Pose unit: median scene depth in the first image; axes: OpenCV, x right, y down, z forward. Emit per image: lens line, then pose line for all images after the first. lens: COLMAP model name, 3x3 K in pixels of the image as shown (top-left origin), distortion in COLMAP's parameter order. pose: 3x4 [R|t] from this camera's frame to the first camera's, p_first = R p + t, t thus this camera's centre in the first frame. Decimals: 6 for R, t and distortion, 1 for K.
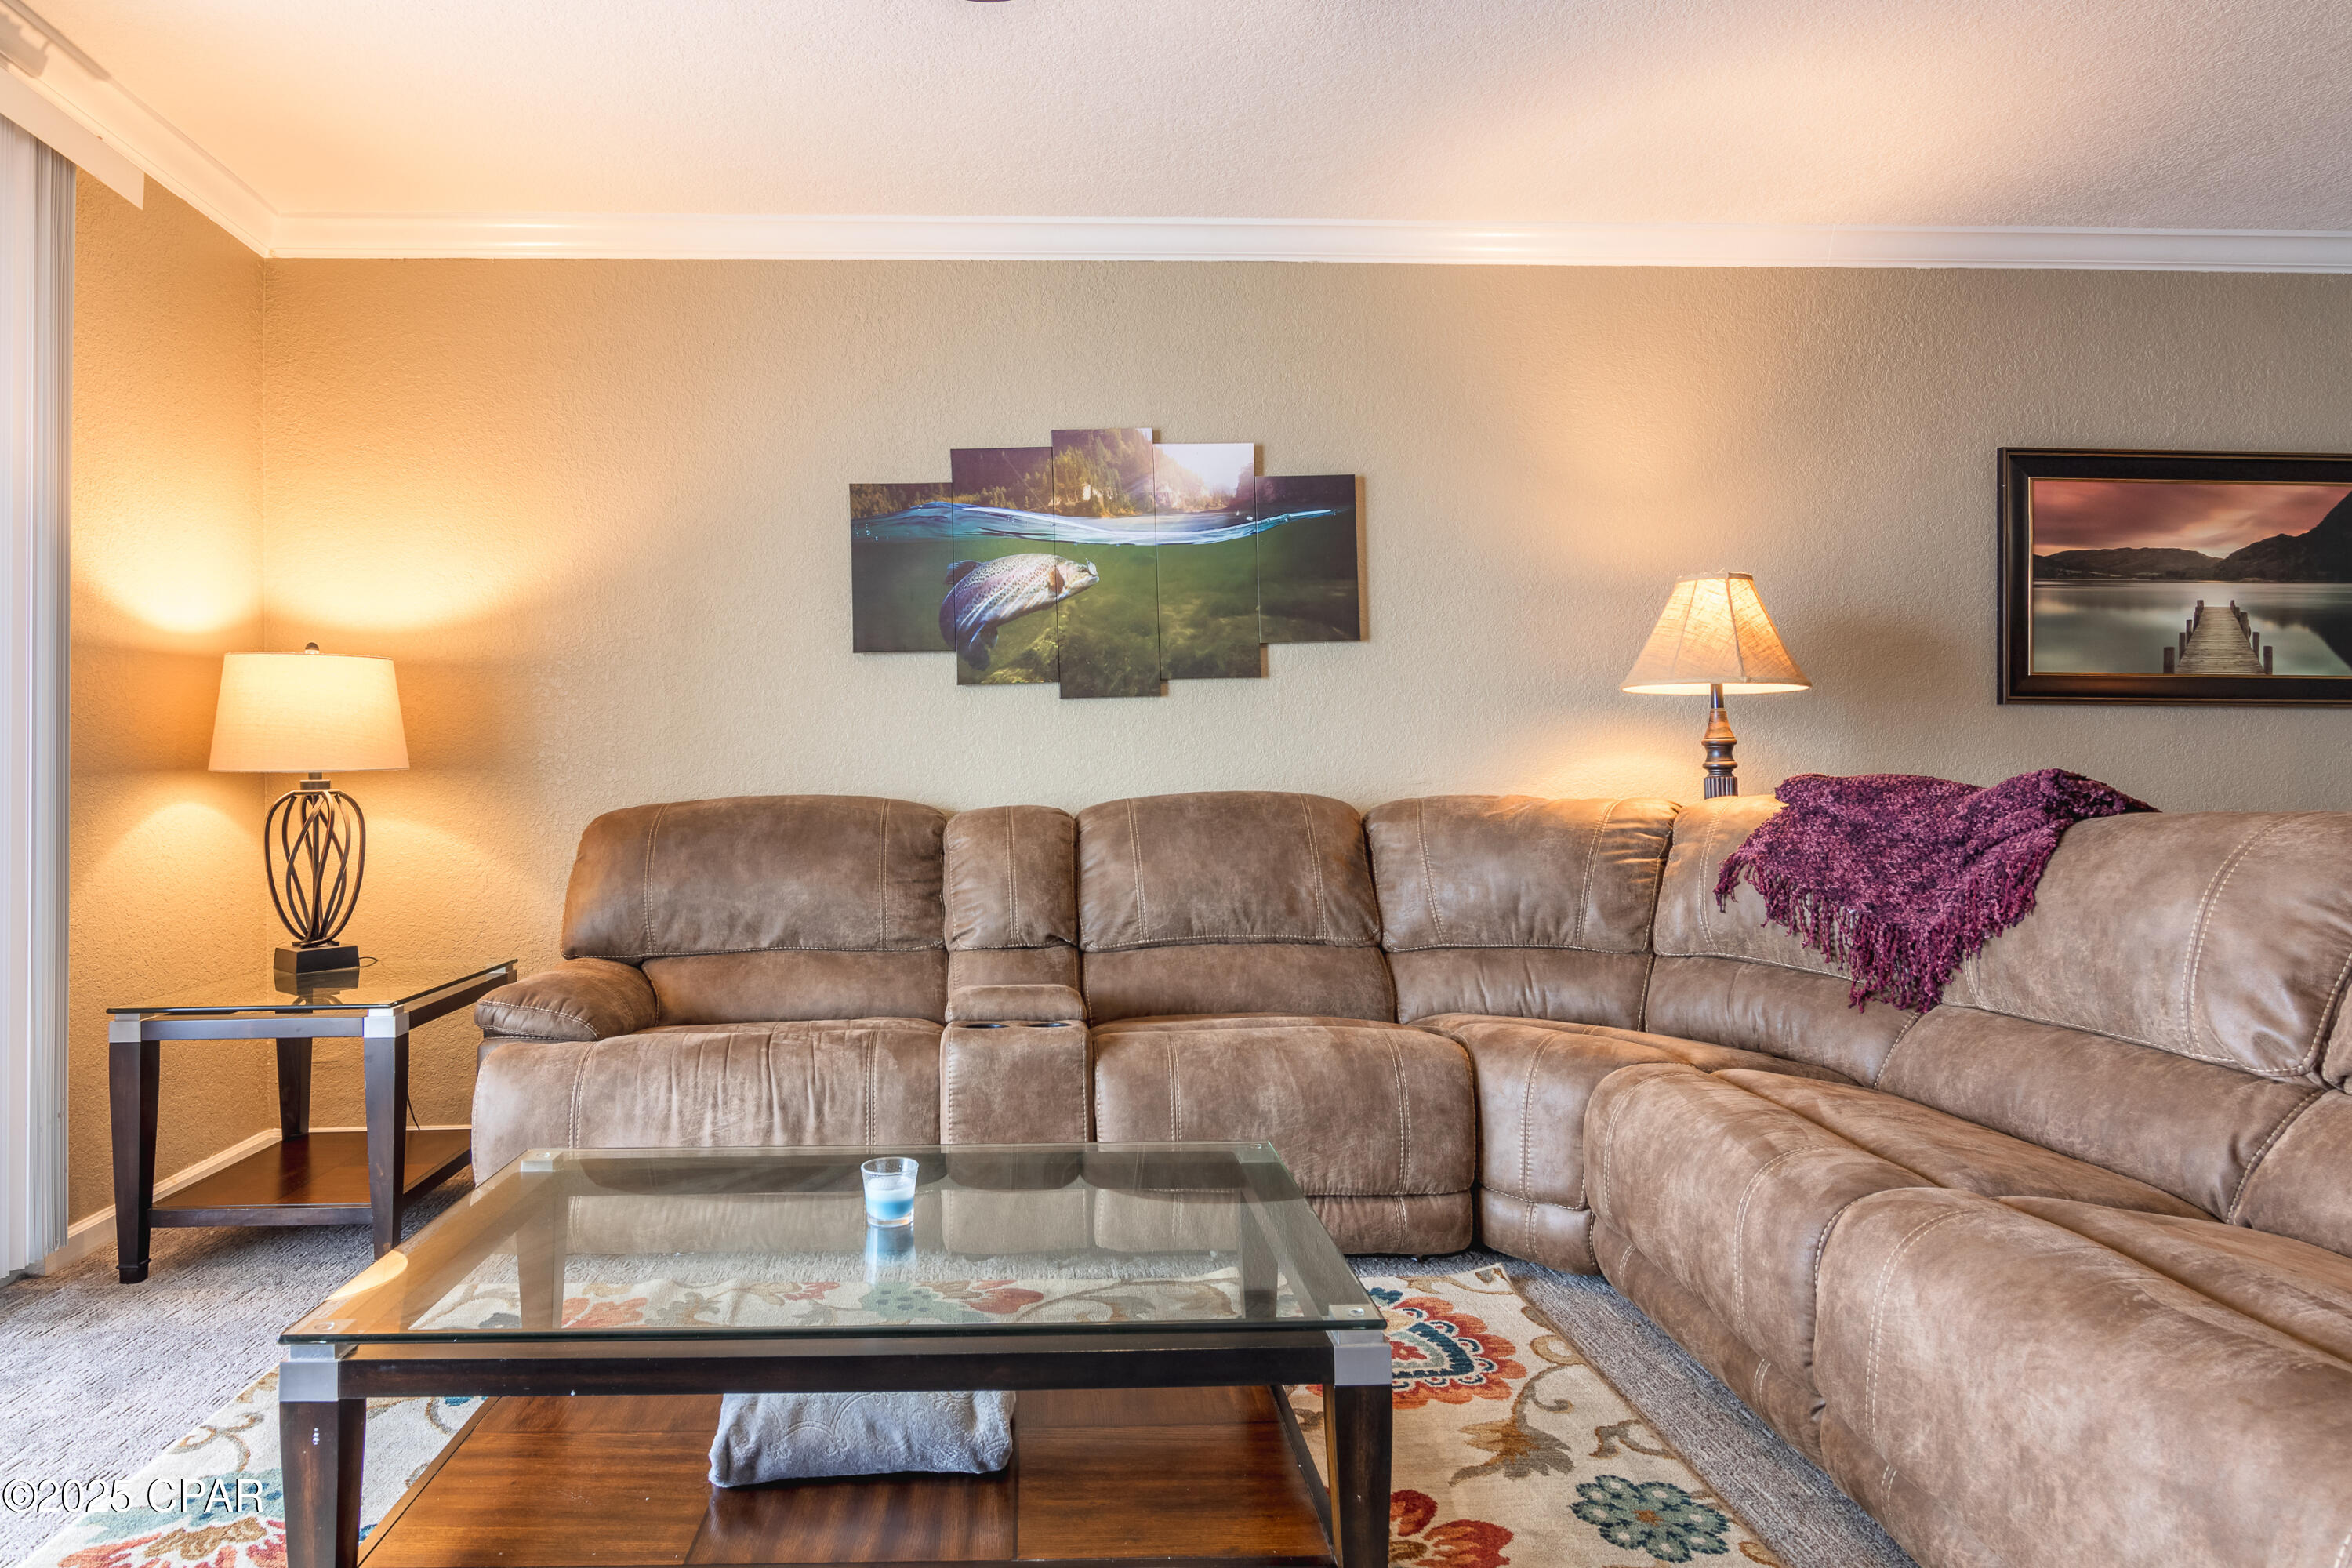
lens RADIAL K [[1338.6, 0, 1046.5], [0, 1338.6, 758.9], [0, 0, 1]] dist [-0.009152, -0.000393]
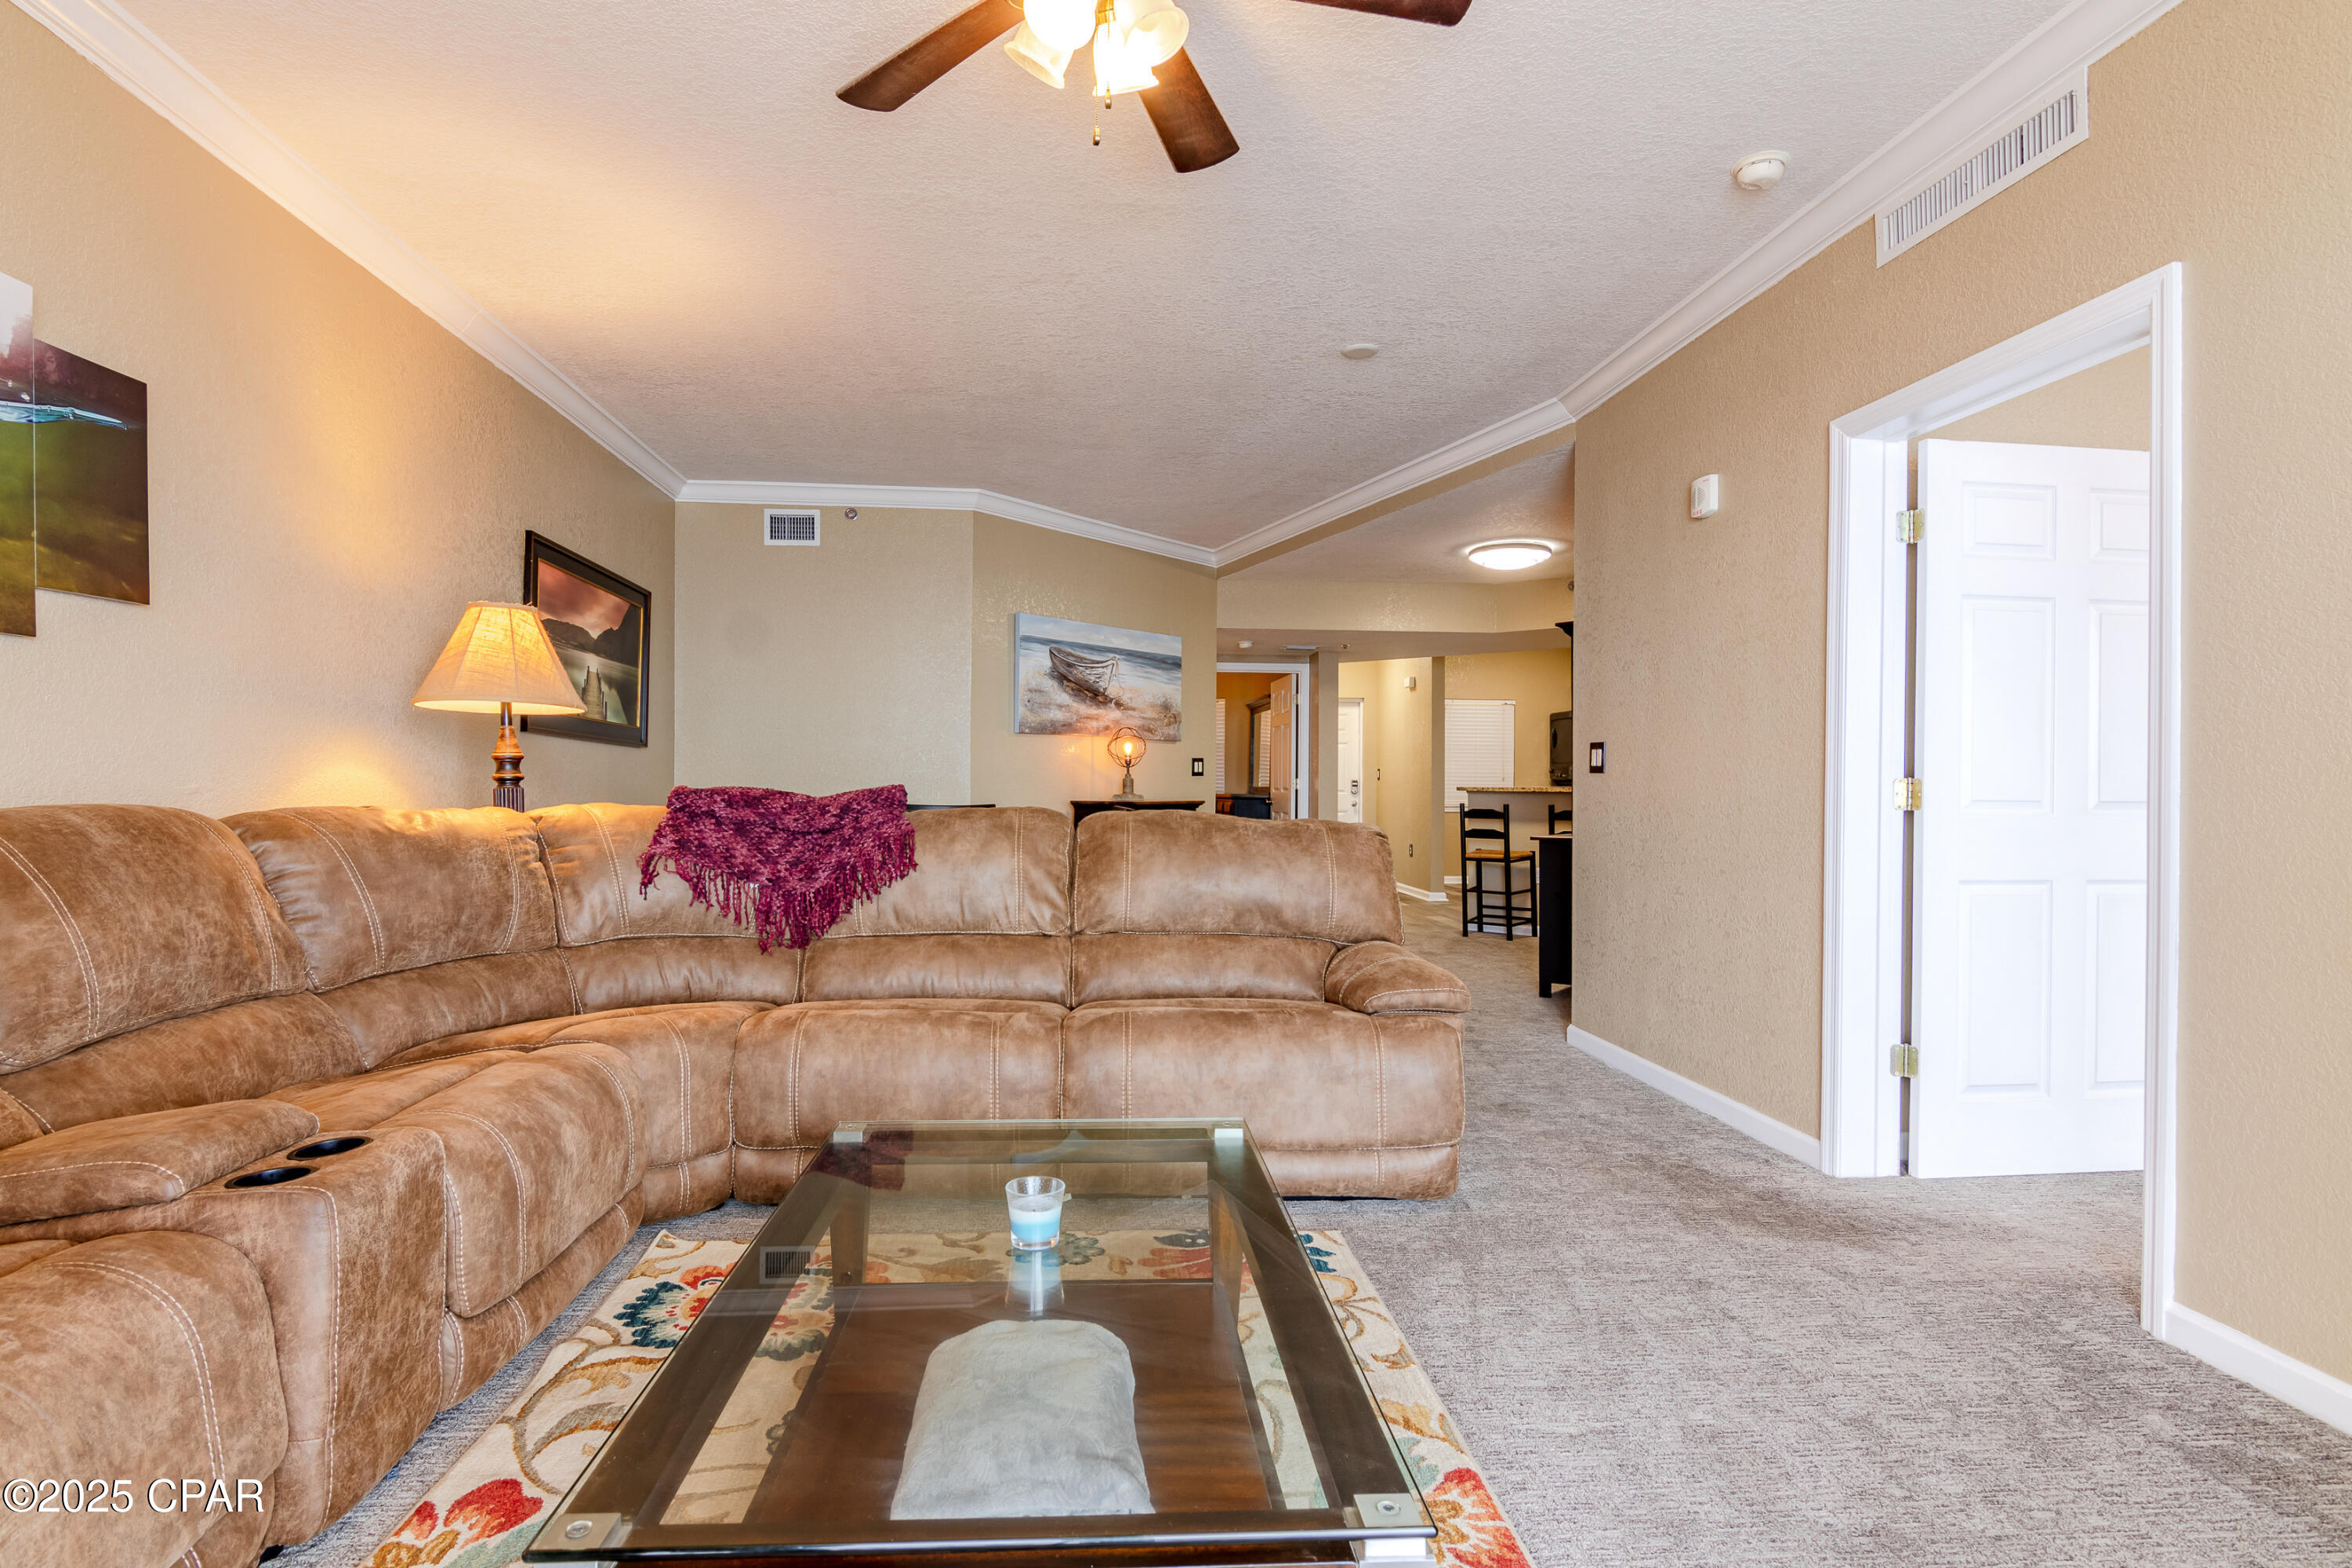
lens RADIAL K [[1210.3, 0, 1180.4], [0, 1210.3, 782.3], [0, 0, 1]] dist [0.001705, 0.000809]
pose [[-0.066407, 0.009480, 0.997748, -0.491923], [-0.017876, 0.999783, -0.010689, 0.009030], [-0.997633, -0.018545, -0.066223, 0.464227]]
